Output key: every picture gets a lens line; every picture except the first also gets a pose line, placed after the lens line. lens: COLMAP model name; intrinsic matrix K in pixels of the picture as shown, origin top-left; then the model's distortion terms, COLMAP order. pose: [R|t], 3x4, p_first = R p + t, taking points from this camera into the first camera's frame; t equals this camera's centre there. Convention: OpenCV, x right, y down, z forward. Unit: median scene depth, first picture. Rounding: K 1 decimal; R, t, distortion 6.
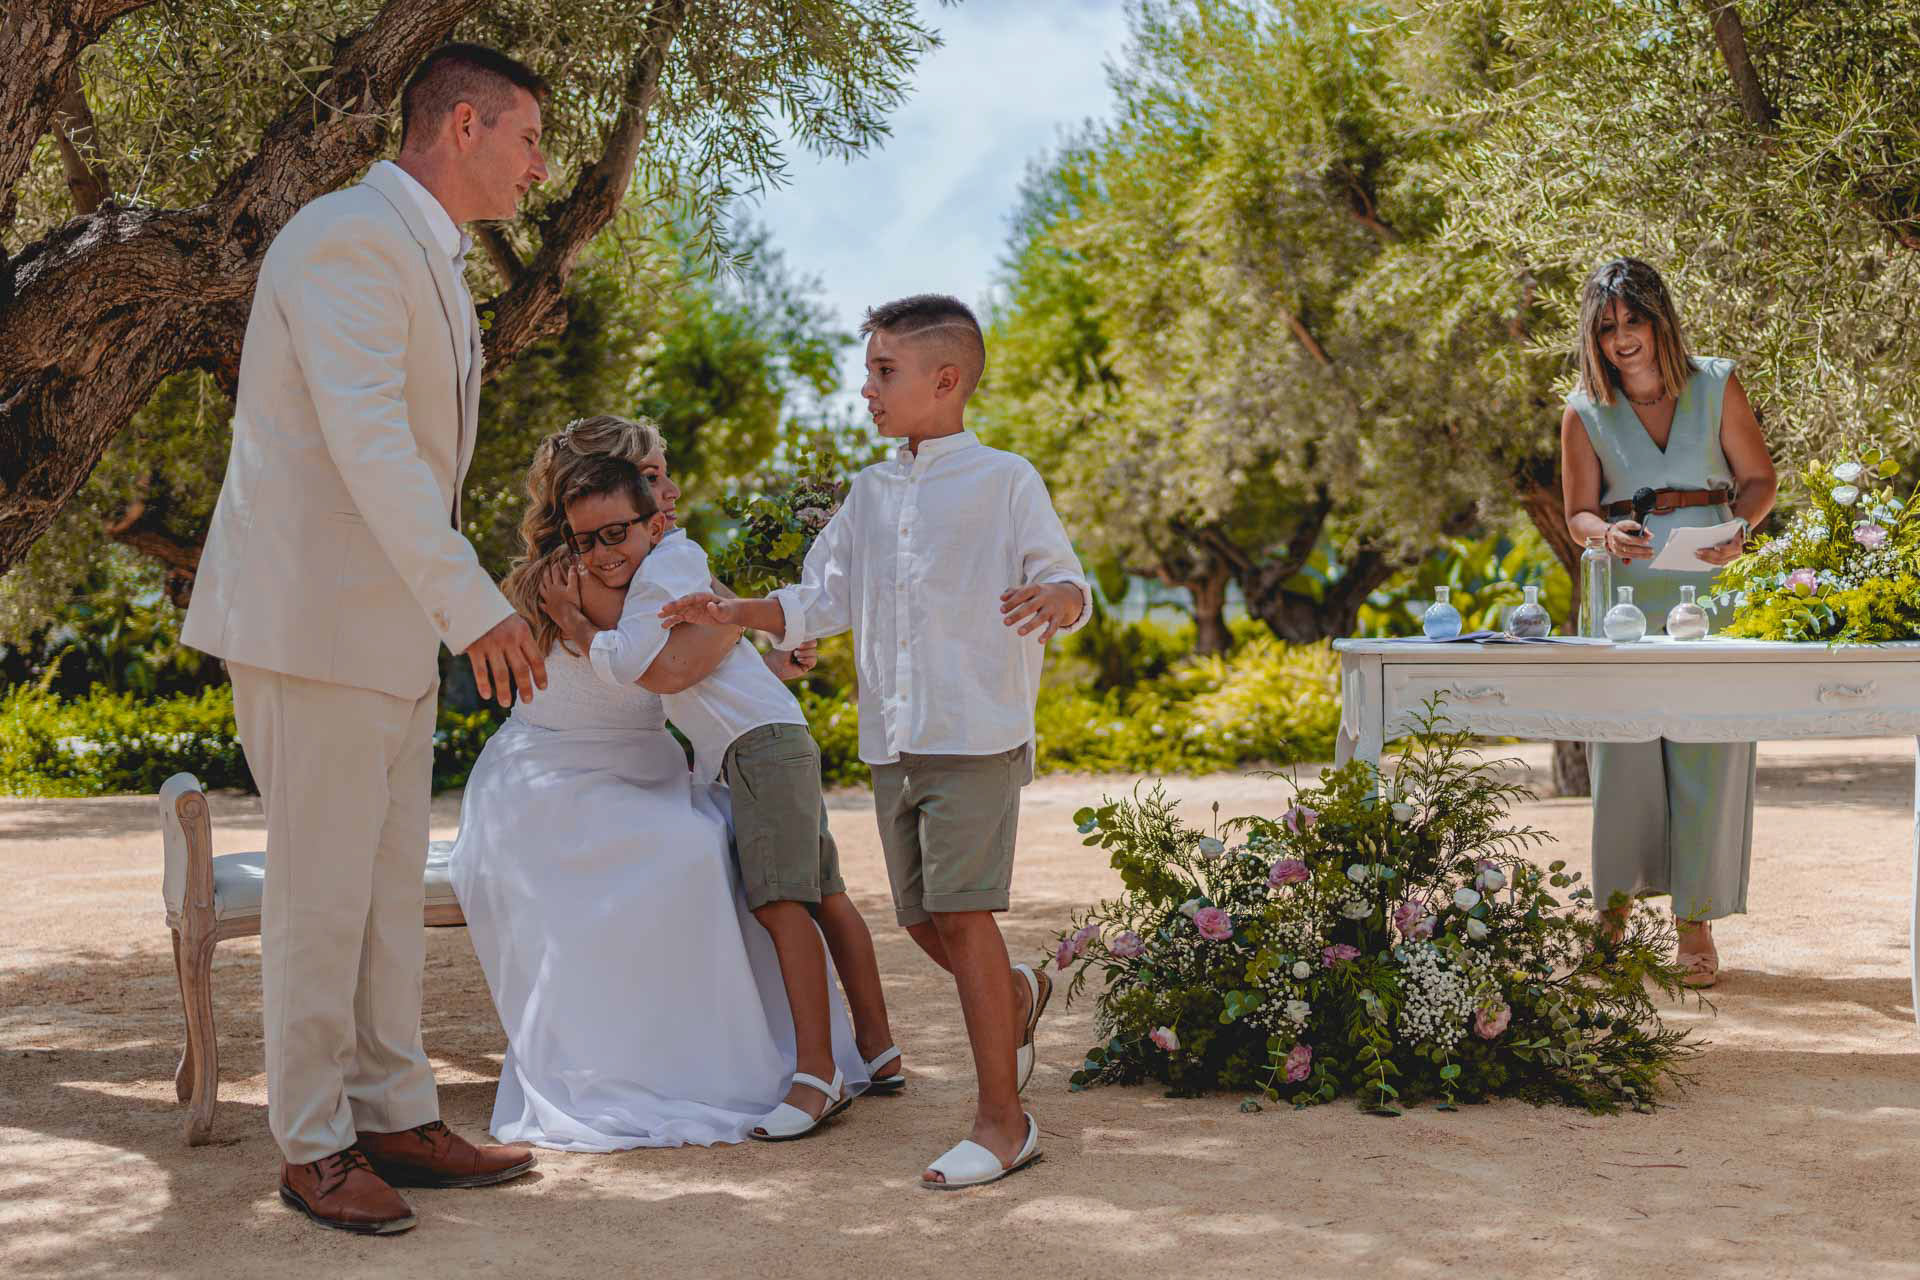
lens RADIAL K [[2178.8, 0, 1015.8], [0, 2178.8, 691.3], [0, 0, 1]] dist [-0.000328, 0.002509]
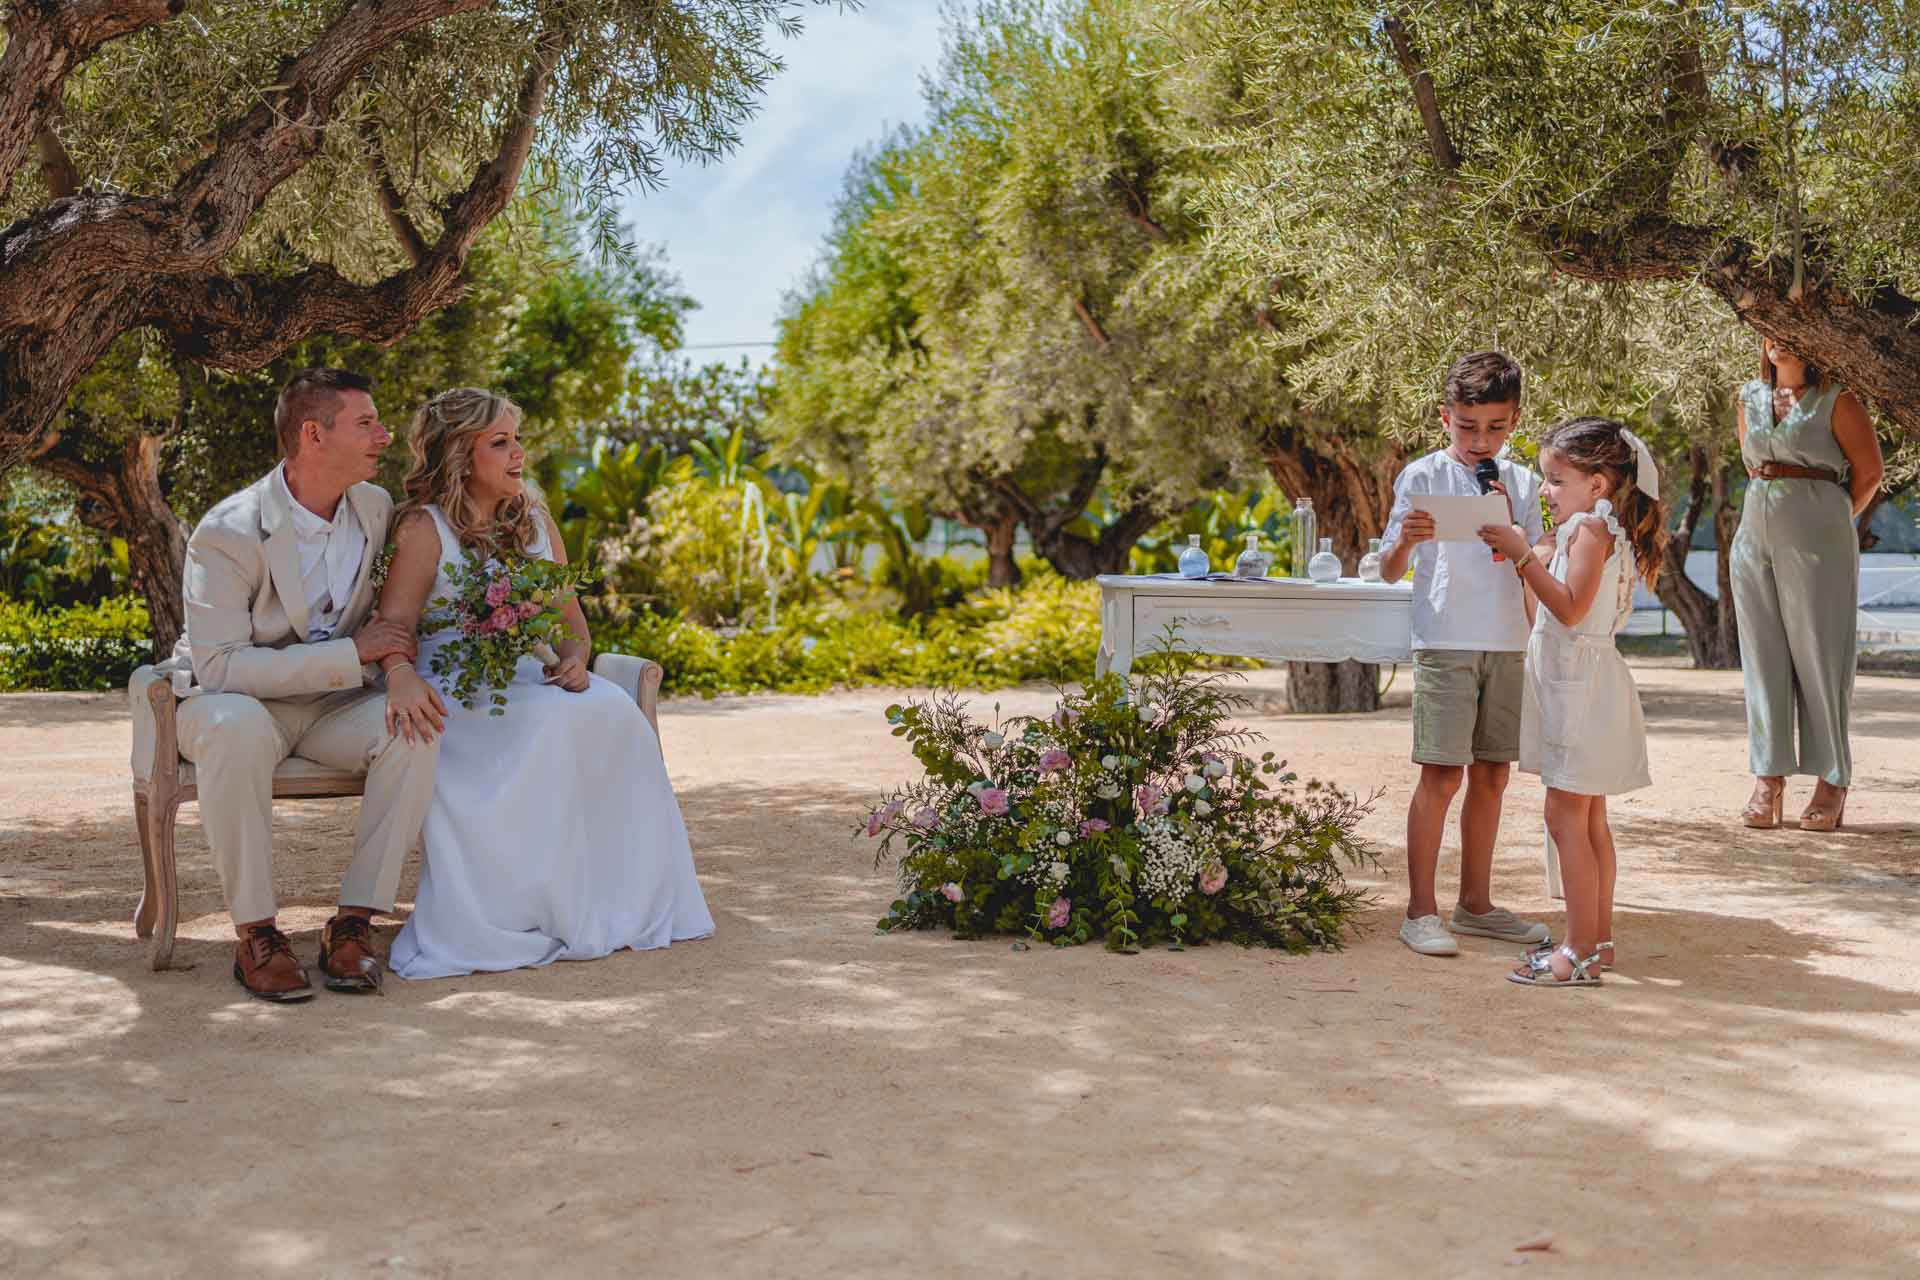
lens RADIAL K [[1938.9, 0, 962.5], [0, 1938.9, 617.5], [0, 0, 1]] dist [-0.000503, 0.013672]
pose [[0.997425, 0.020091, 0.068852, -0.002455], [-0.020066, 0.999798, -0.001063, 0.001319], [-0.068859, -0.000322, 0.997626, -0.043450]]
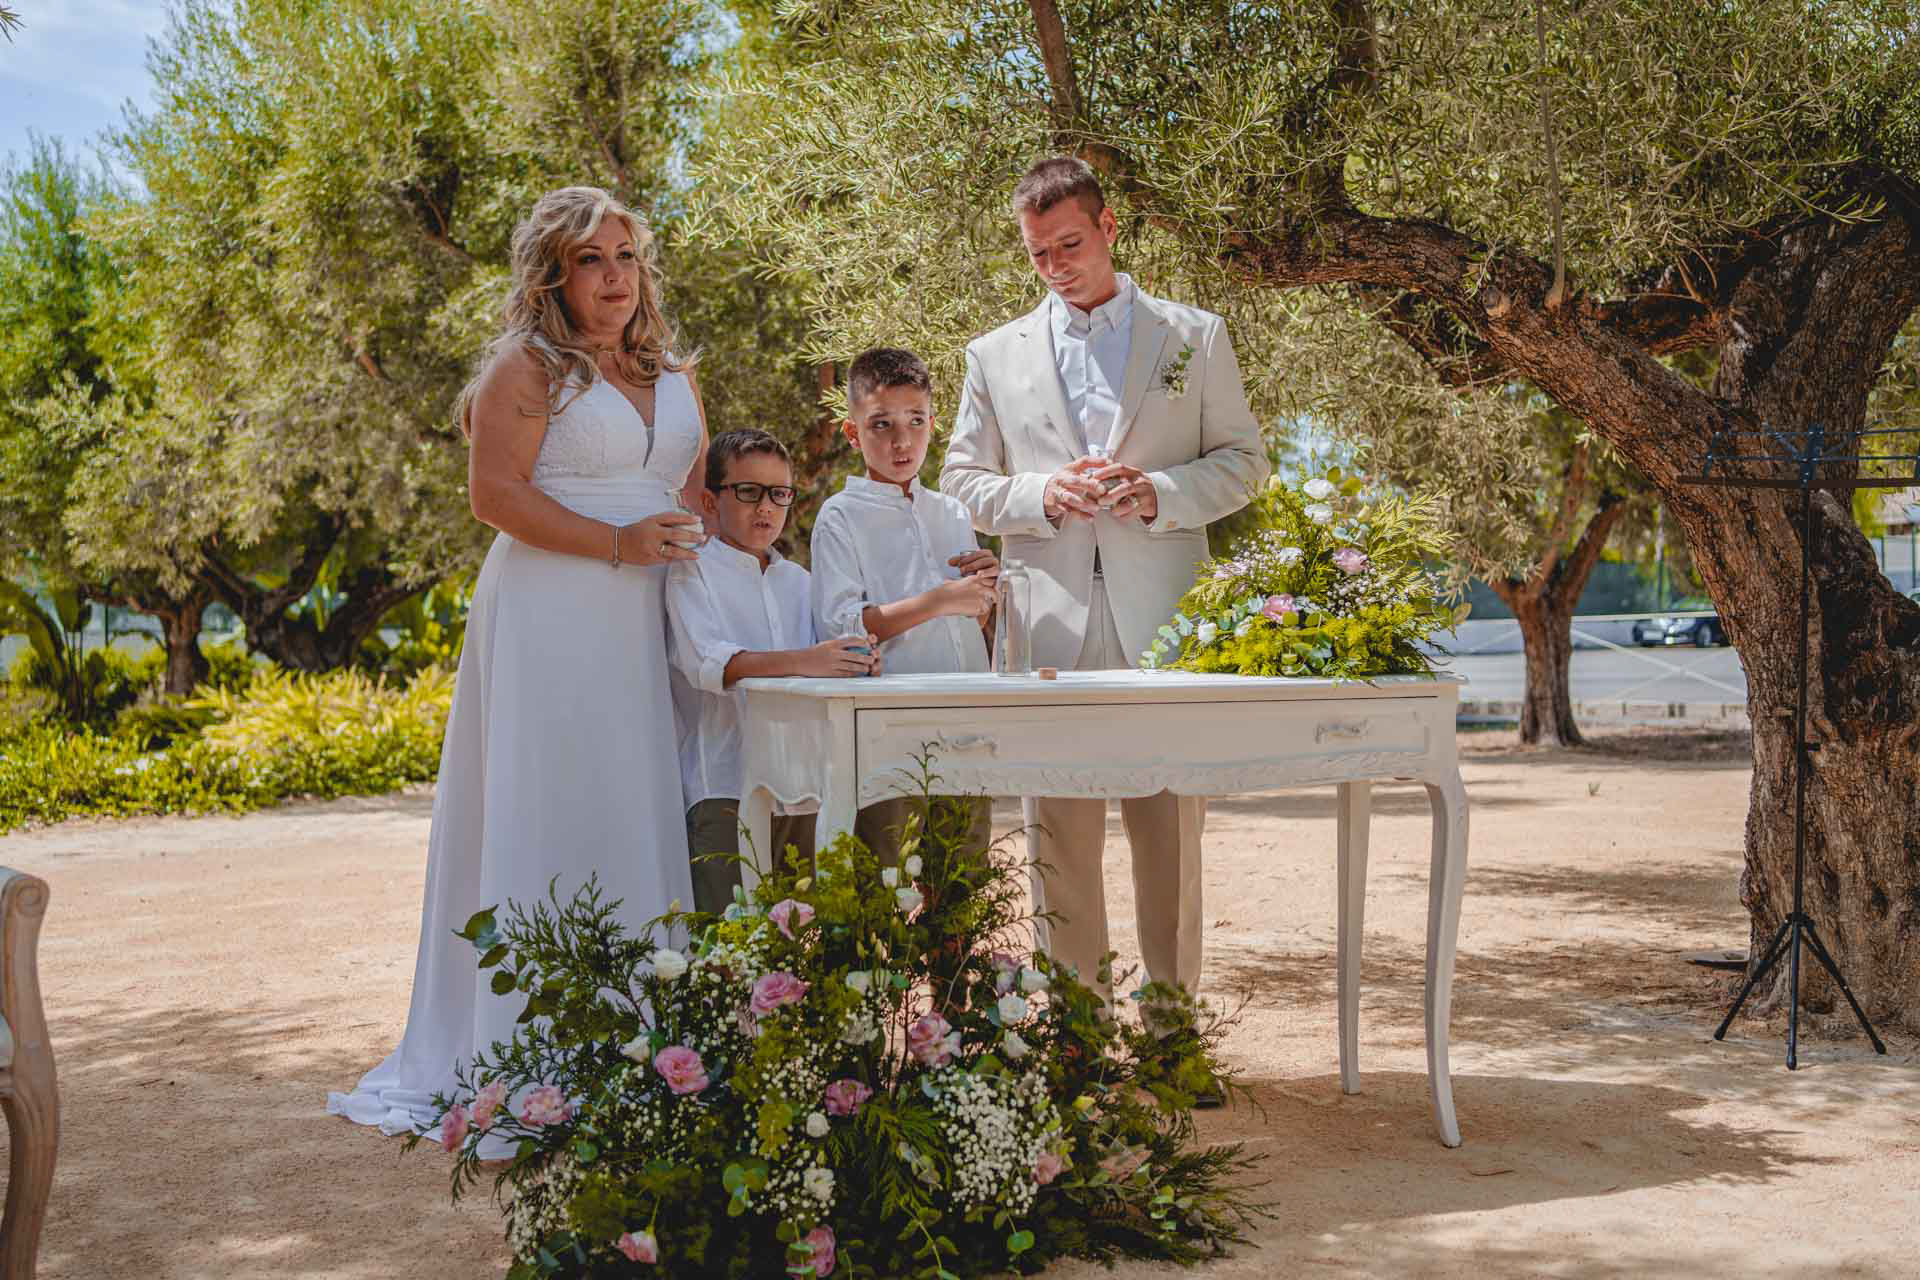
lens RADIAL K [[1938.9, 0, 962.5], [0, 1938.9, 617.5], [0, 0, 1]] dist [-0.000503, 0.013672]
pose [[0.878818, 0.005306, 0.477128, -0.057063], [0.017359, 0.998921, -0.043083, -0.006334], [-0.476842, 0.046145, 0.877777, 0.155701]]
